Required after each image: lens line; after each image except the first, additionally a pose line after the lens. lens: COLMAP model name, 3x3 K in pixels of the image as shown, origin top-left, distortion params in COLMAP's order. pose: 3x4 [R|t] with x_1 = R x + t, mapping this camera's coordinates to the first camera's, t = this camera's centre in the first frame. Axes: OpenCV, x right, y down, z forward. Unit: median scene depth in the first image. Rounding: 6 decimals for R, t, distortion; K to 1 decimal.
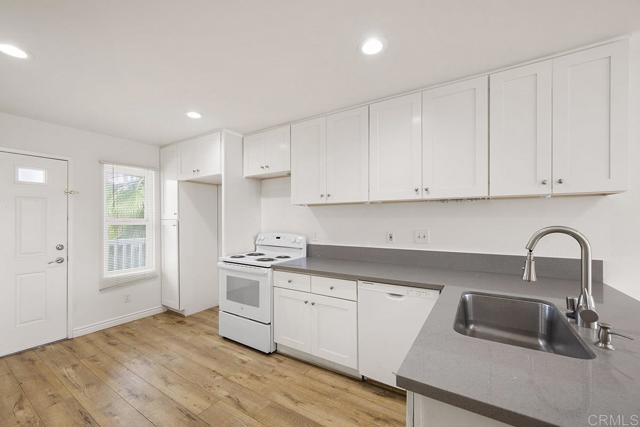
lens RADIAL K [[255.9, 0, 316.3], [0, 255.9, 218.9], [0, 0, 1]] dist [-0.002958, 0.001108]
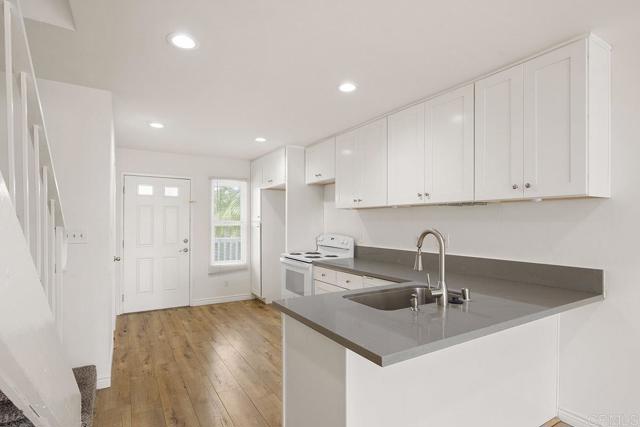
lens RADIAL K [[322.6, 0, 320.1], [0, 322.6, 220.0], [0, 0, 1]] dist [-0.001031, 0.000063]
pose [[0.898604, 0.002718, -0.438753, 0.478662], [-0.004712, 0.999983, -0.003455, -0.002826], [0.438736, 0.005172, 0.898601, -0.300758]]
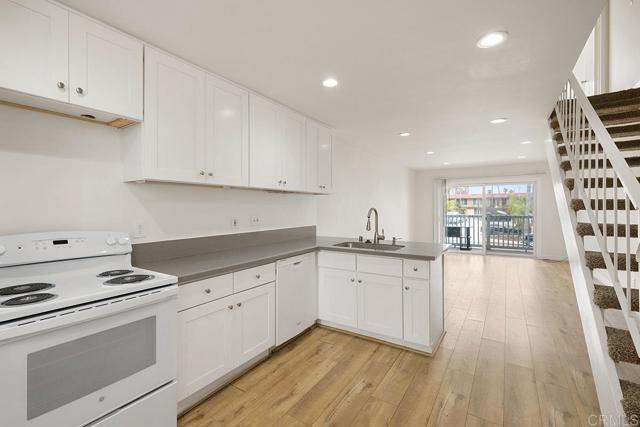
lens RADIAL K [[285.0, 0, 318.6], [0, 285.0, 209.9], [0, 0, 1]] dist [0.002082, -0.000165]
pose [[0.007276, -0.002555, 0.999970, -0.792382], [0.003737, 0.999990, 0.002528, 0.017211], [-0.999967, 0.003719, 0.007286, 0.616975]]
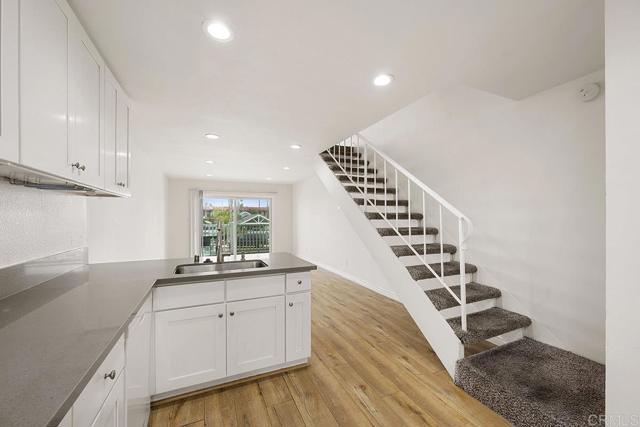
lens RADIAL K [[255.9, 0, 323.0], [0, 255.9, 214.8], [0, 0, 1]] dist [-0.002958, 0.001108]
pose [[-0.842867, 0.014149, 0.537937, -0.376304], [0.009182, 0.999887, -0.011912, 0.014353], [-0.538044, -0.005101, -0.842901, 0.930527]]
